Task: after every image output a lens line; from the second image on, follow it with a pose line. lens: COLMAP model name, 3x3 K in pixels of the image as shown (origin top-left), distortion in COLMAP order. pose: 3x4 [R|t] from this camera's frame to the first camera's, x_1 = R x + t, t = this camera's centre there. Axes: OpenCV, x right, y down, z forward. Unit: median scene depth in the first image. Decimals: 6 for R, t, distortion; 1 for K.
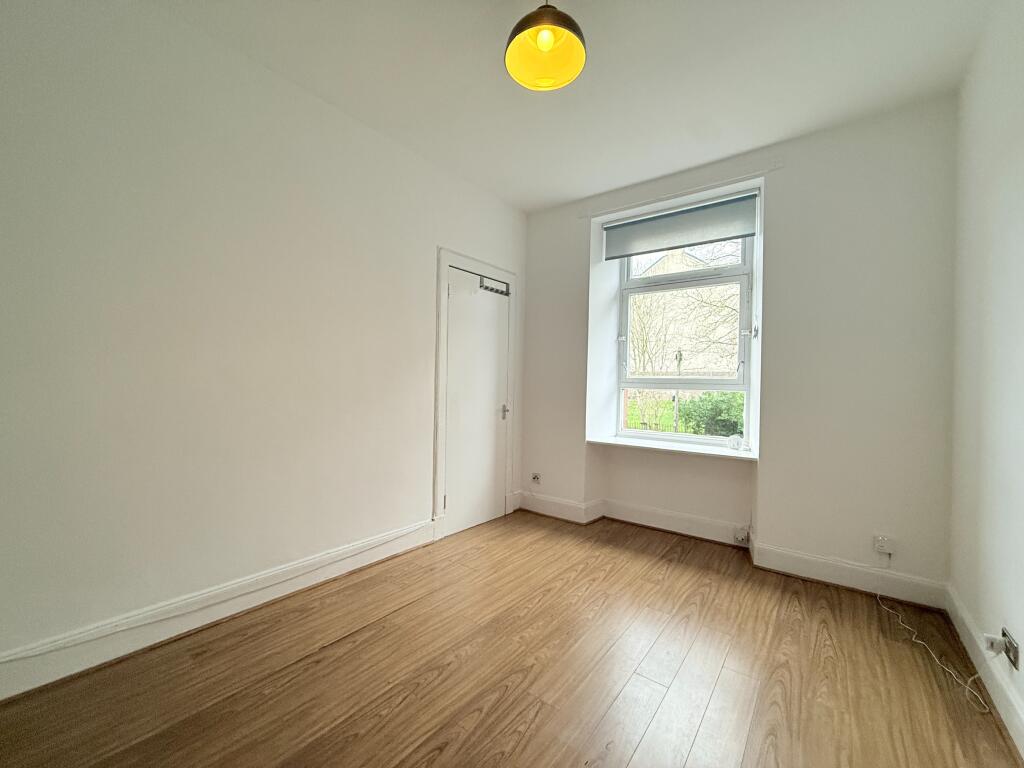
lens RADIAL K [[410.3, 0, 508.0], [0, 410.3, 387.3], [0, 0, 1]] dist [-0.000016, 0.000151]
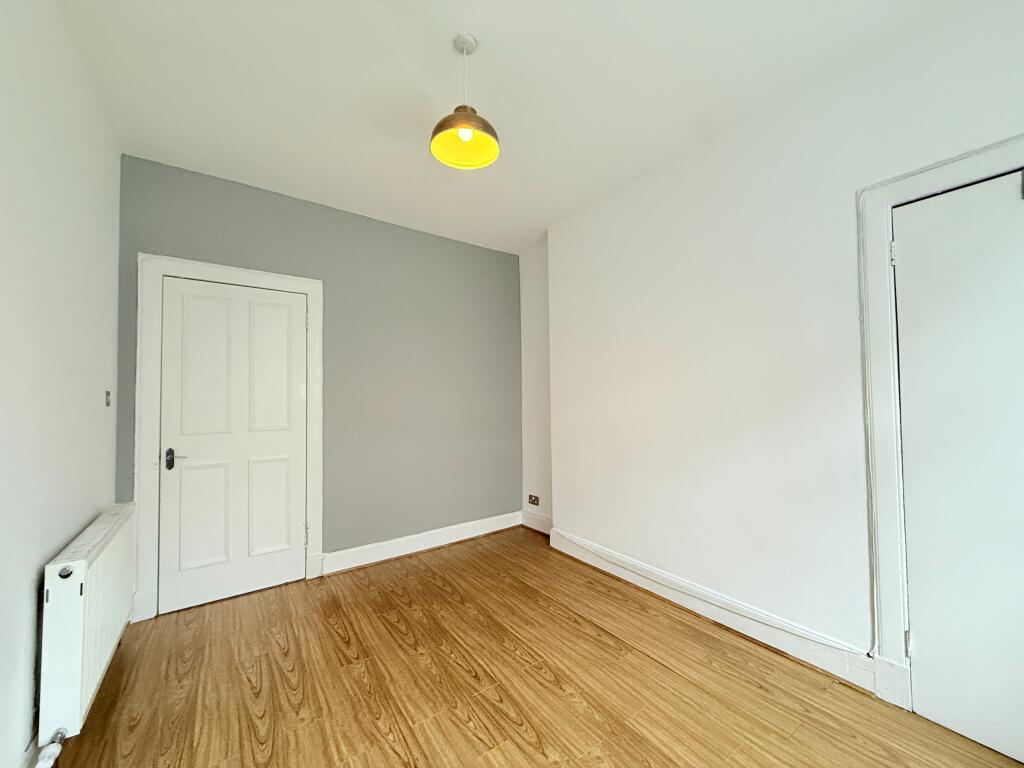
lens RADIAL K [[410.3, 0, 508.6], [0, 410.3, 383.2], [0, 0, 1]] dist [-0.000016, 0.000151]
pose [[-0.296961, -0.049189, -0.953622, 0.880263], [-0.000869, 0.998686, -0.051243, -0.051517], [0.954889, -0.014389, -0.296613, 1.117113]]
